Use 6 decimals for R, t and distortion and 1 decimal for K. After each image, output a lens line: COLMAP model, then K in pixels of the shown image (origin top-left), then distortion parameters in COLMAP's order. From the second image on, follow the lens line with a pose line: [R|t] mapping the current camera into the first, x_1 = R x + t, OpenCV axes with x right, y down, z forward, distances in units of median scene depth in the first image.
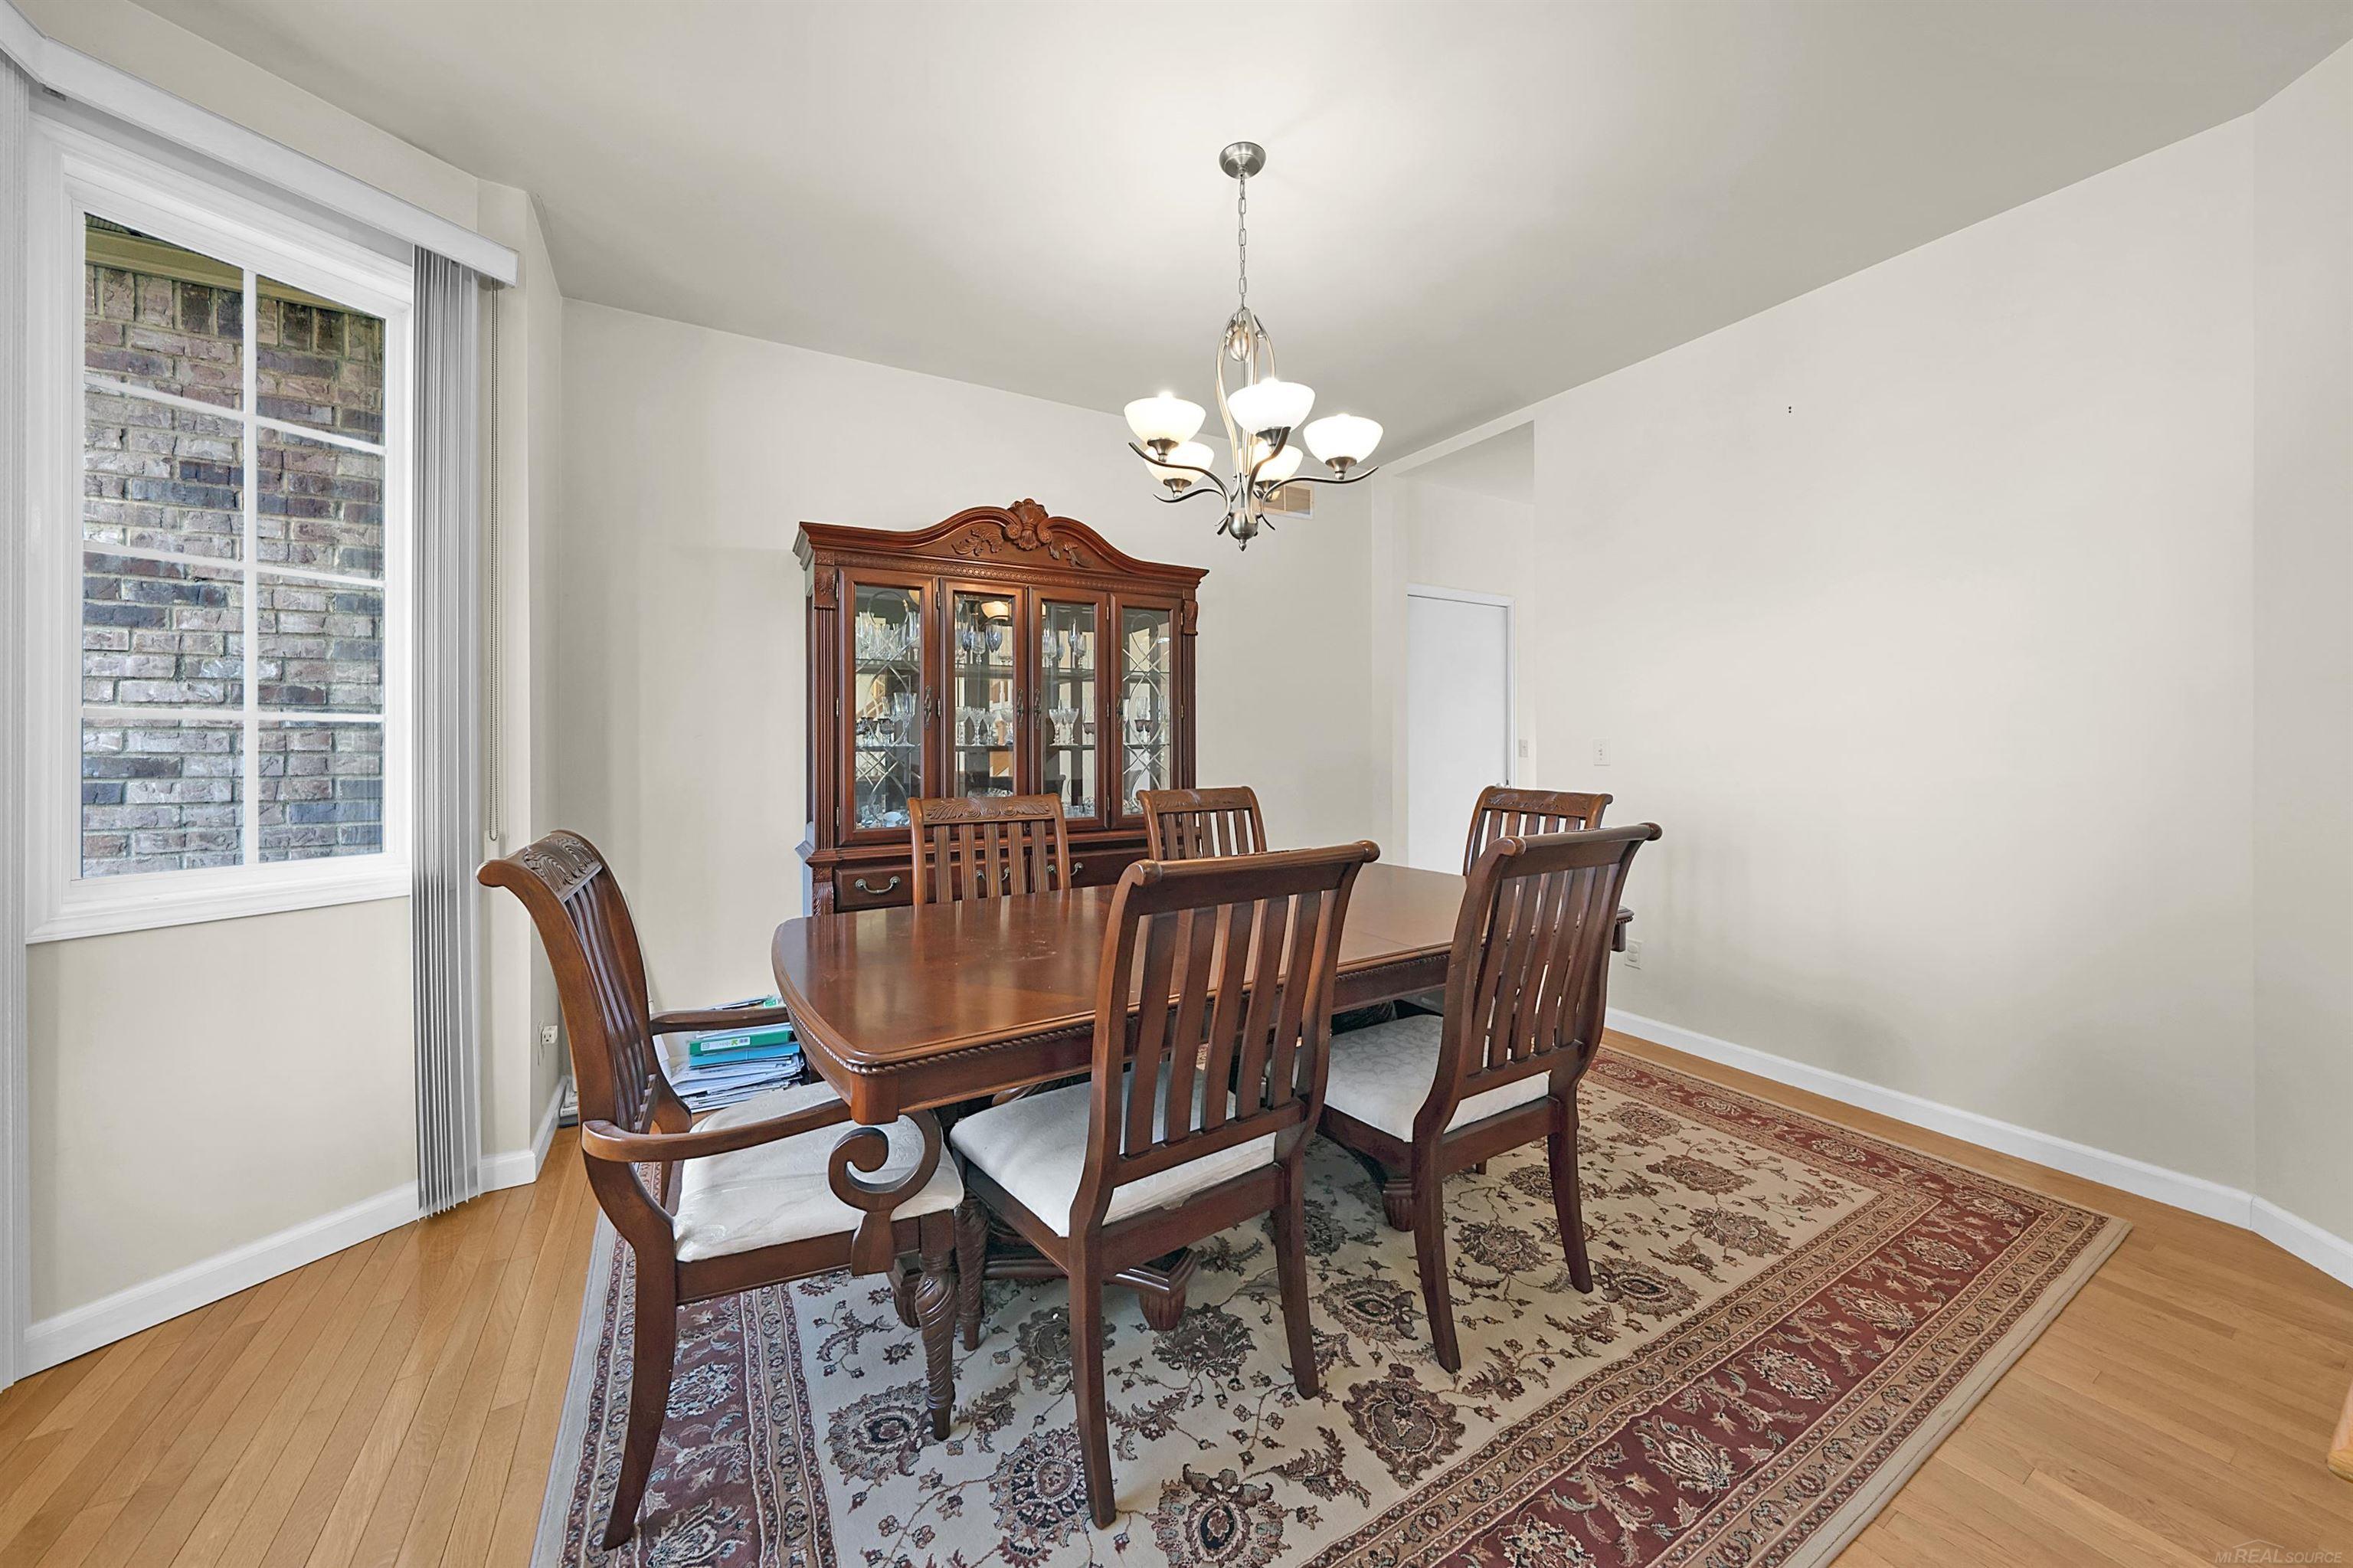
lens RADIAL K [[815.6, 0, 1173.0], [0, 815.6, 741.4], [0, 0, 1]] dist [-0.001490, -0.000093]
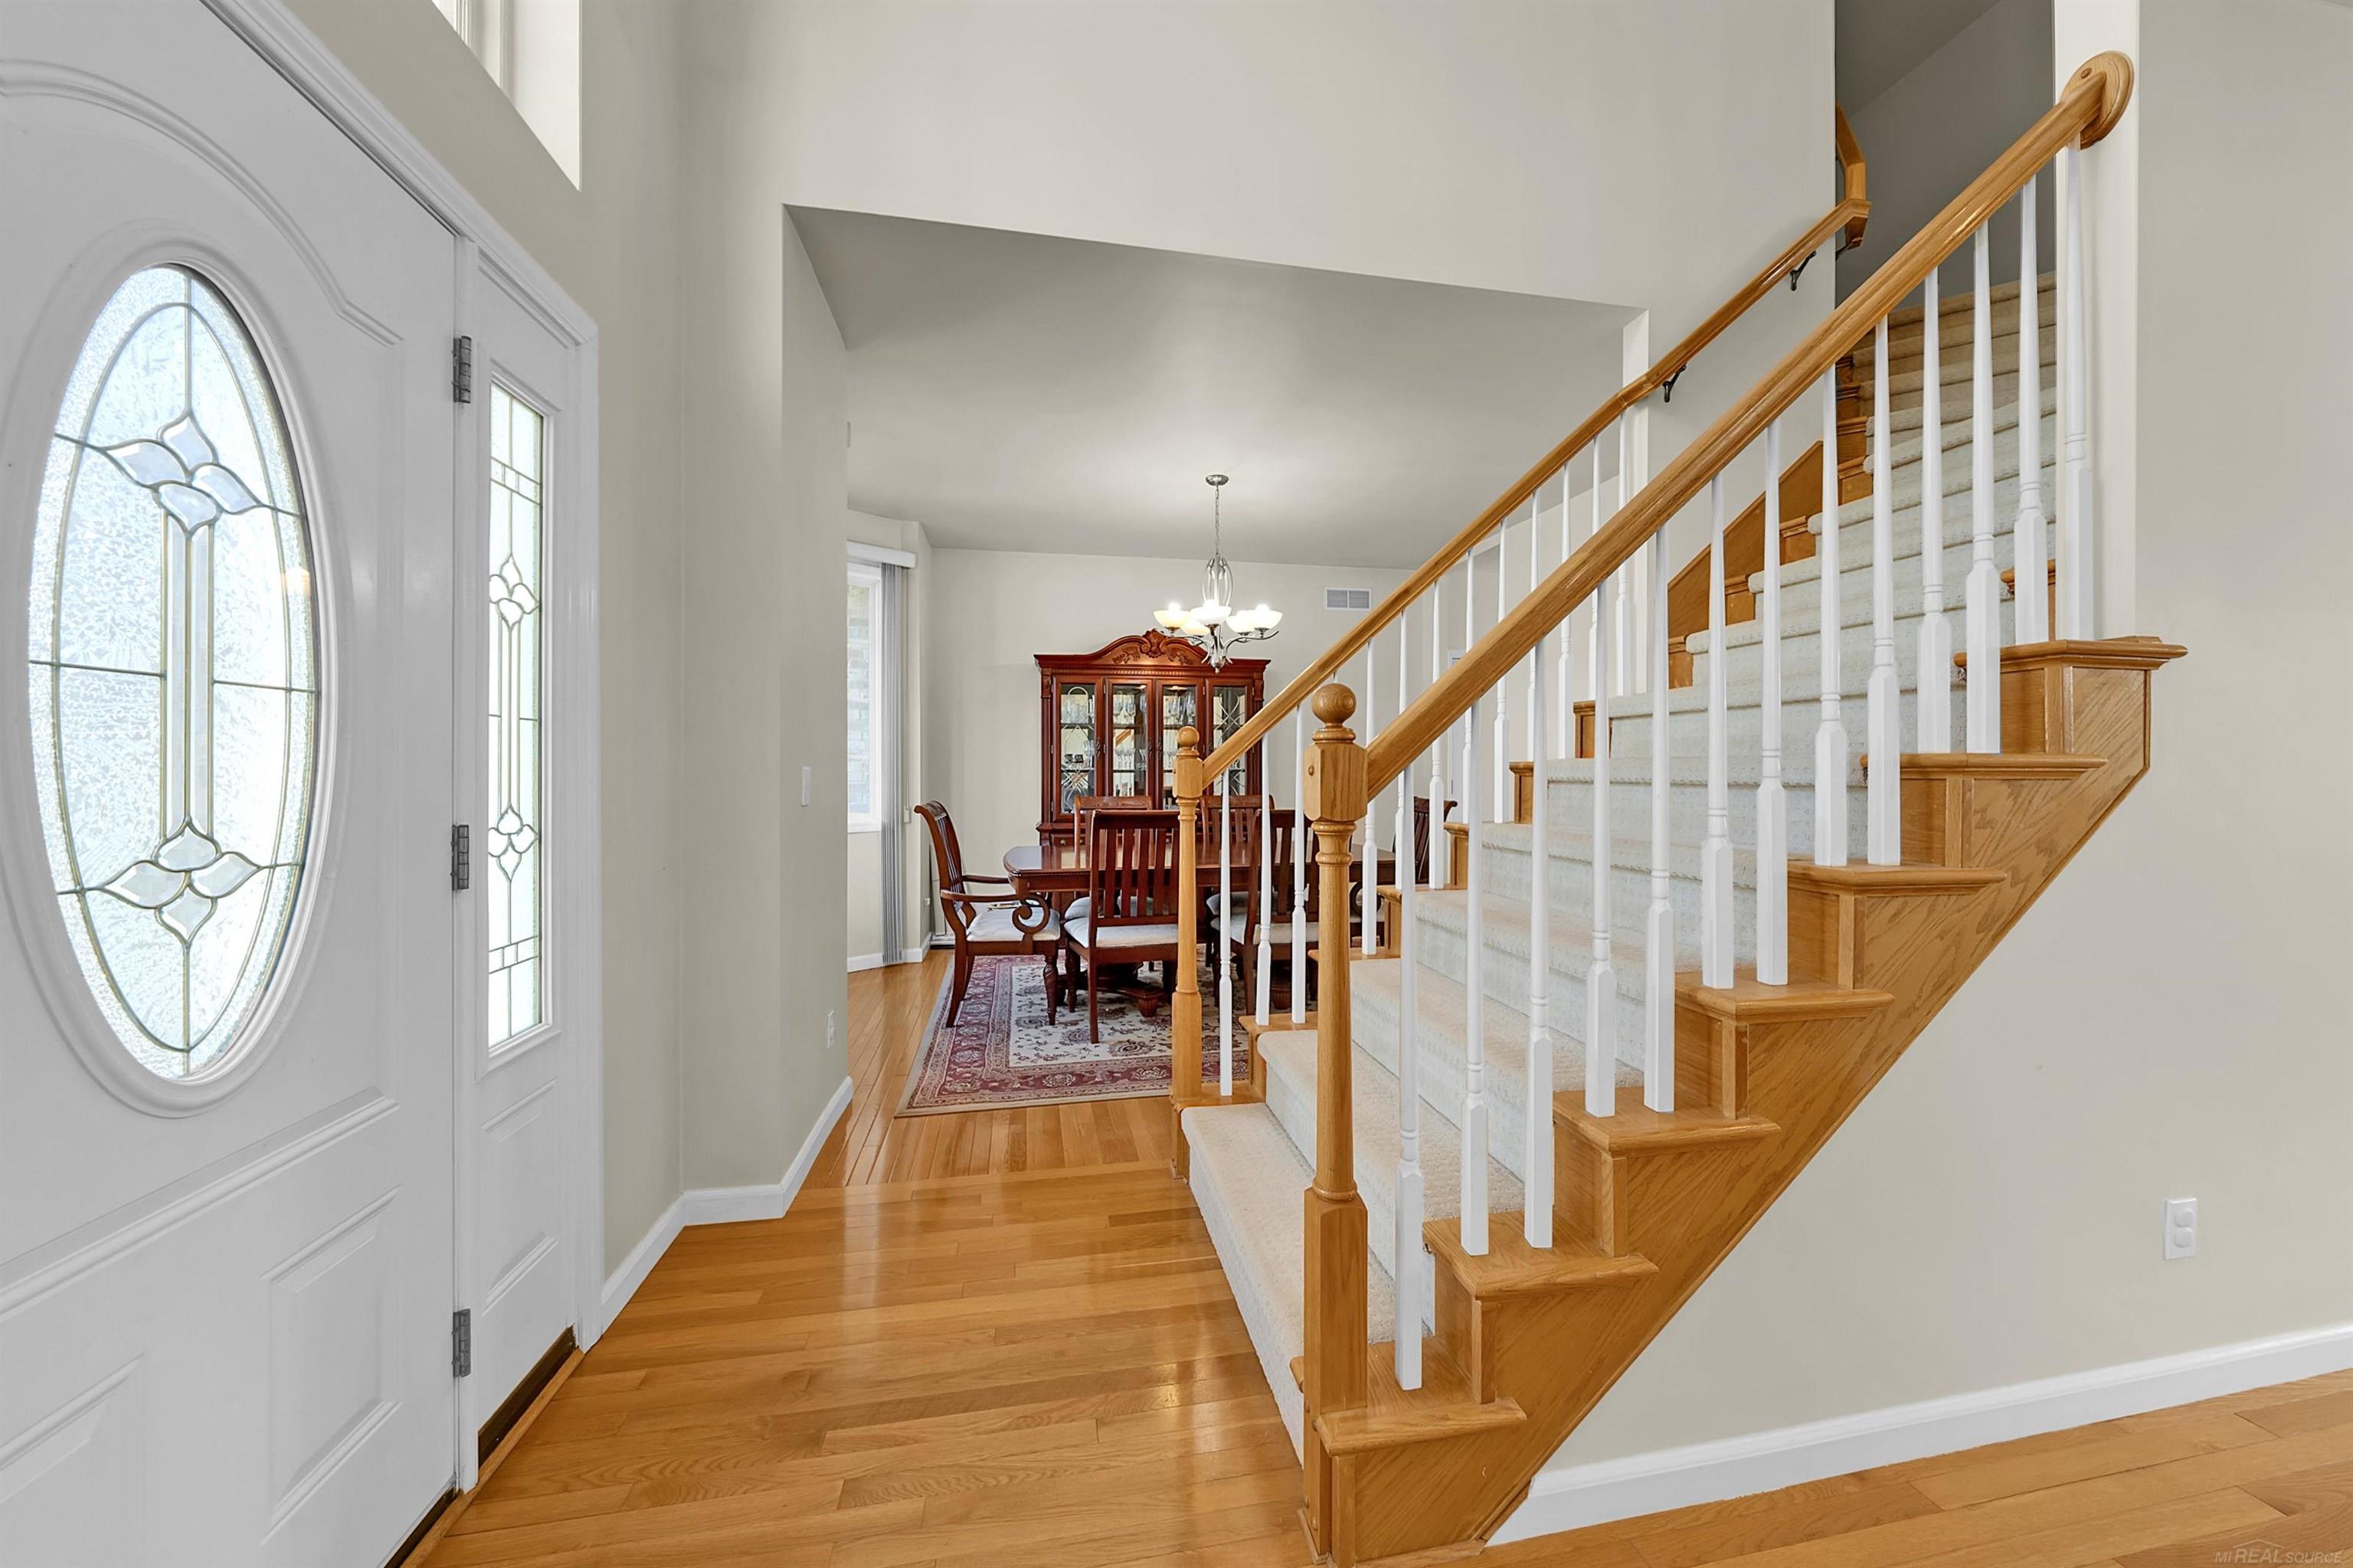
lens RADIAL K [[826.7, 0, 1180.5], [0, 826.7, 772.2], [0, 0, 1]] dist [0.000017, 0.000004]
pose [[0.942156, 0.006573, -0.335110, 0.791292], [-0.002802, 0.999927, 0.011733, -0.018422], [0.335162, -0.010115, 0.942106, -1.100720]]
